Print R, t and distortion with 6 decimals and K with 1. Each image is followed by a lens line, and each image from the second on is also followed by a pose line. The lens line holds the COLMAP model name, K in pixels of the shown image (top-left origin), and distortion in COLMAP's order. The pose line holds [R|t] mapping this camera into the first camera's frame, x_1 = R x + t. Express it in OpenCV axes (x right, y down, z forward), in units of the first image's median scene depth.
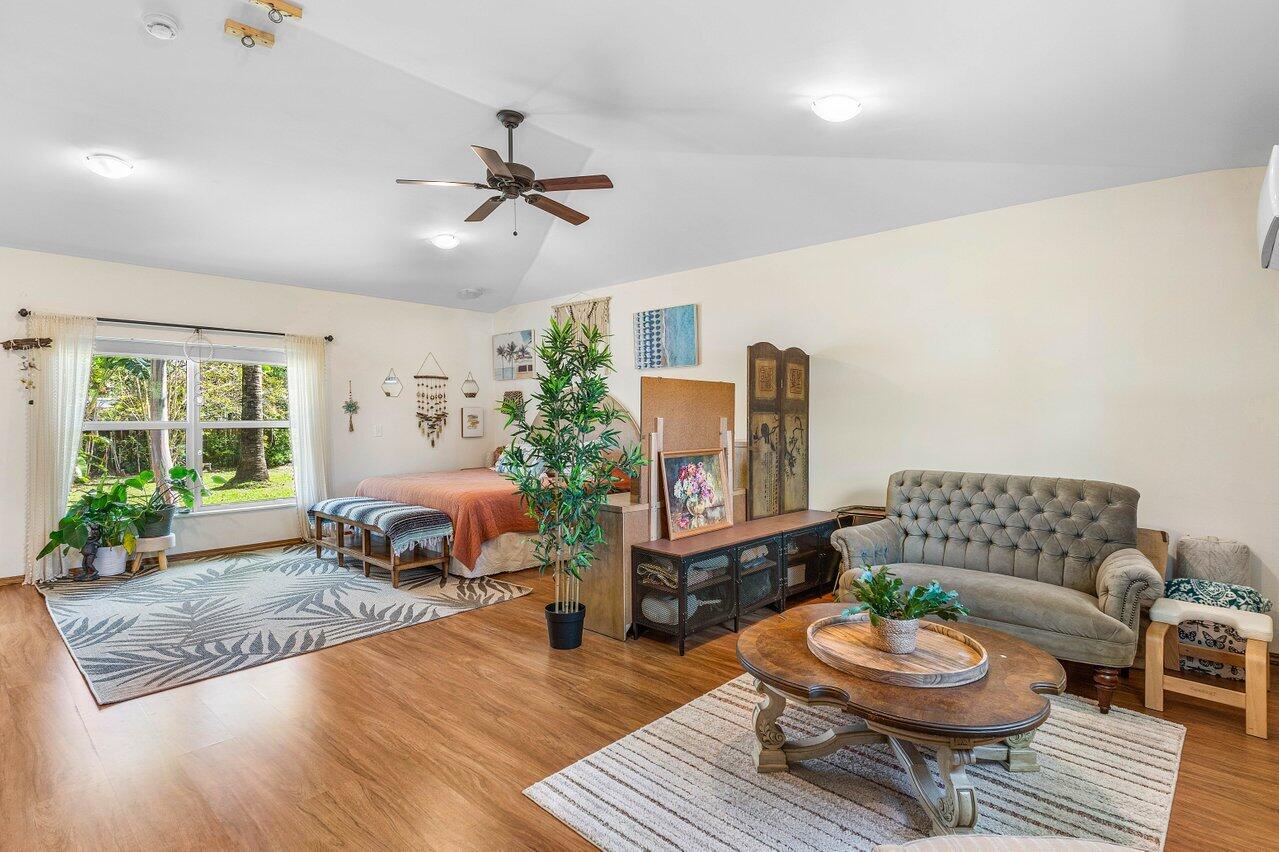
lens RADIAL K [[637.5, 0, 645.8], [0, 637.5, 411.9], [0, 0, 1]] dist [-0.000623, 0.000022]
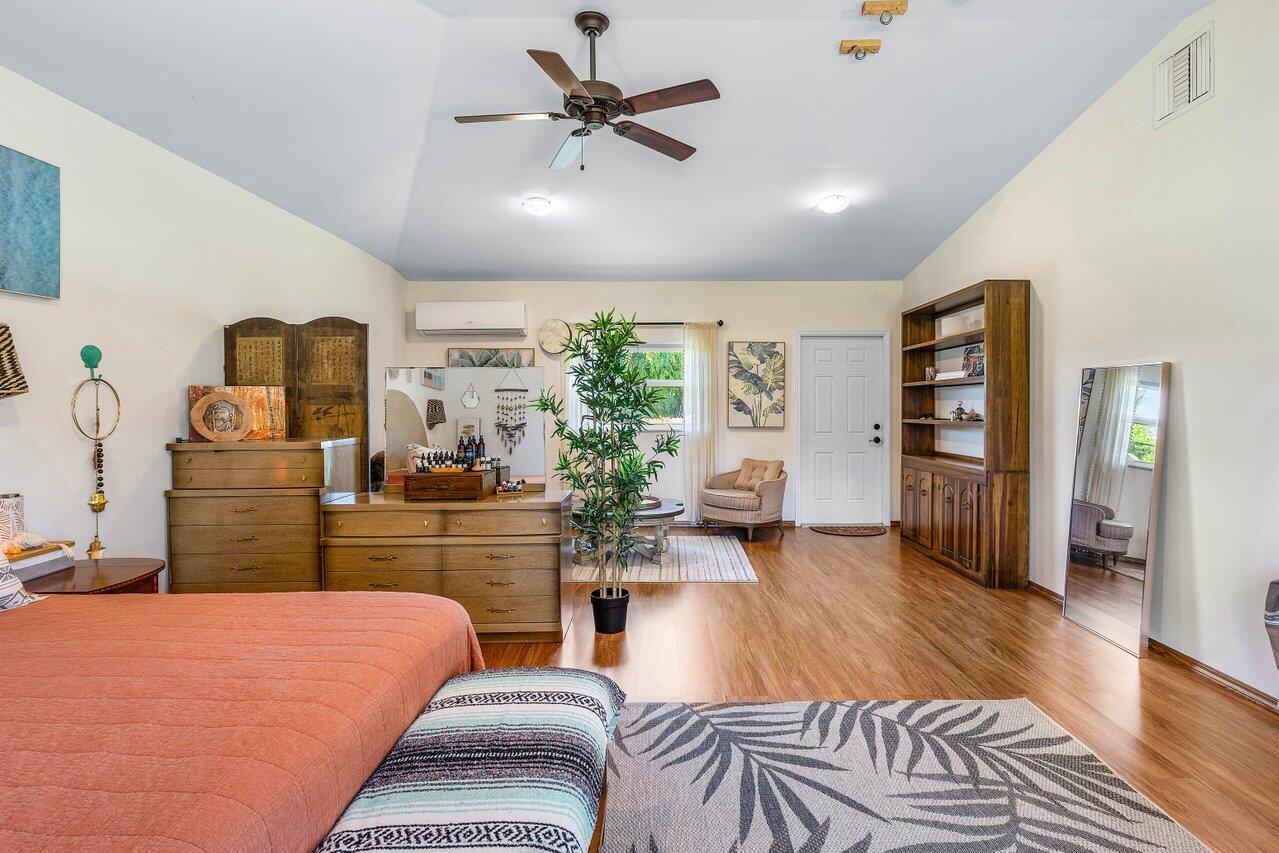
lens RADIAL K [[637.5, 0, 645.8], [0, 637.5, 412.4], [0, 0, 1]] dist [-0.000623, 0.000022]
pose [[-0.664077, -0.002181, 0.747661, -0.950509], [0.002208, 0.999986, 0.004878, 0.001150], [-0.747661, 0.004890, -0.664062, 1.657173]]
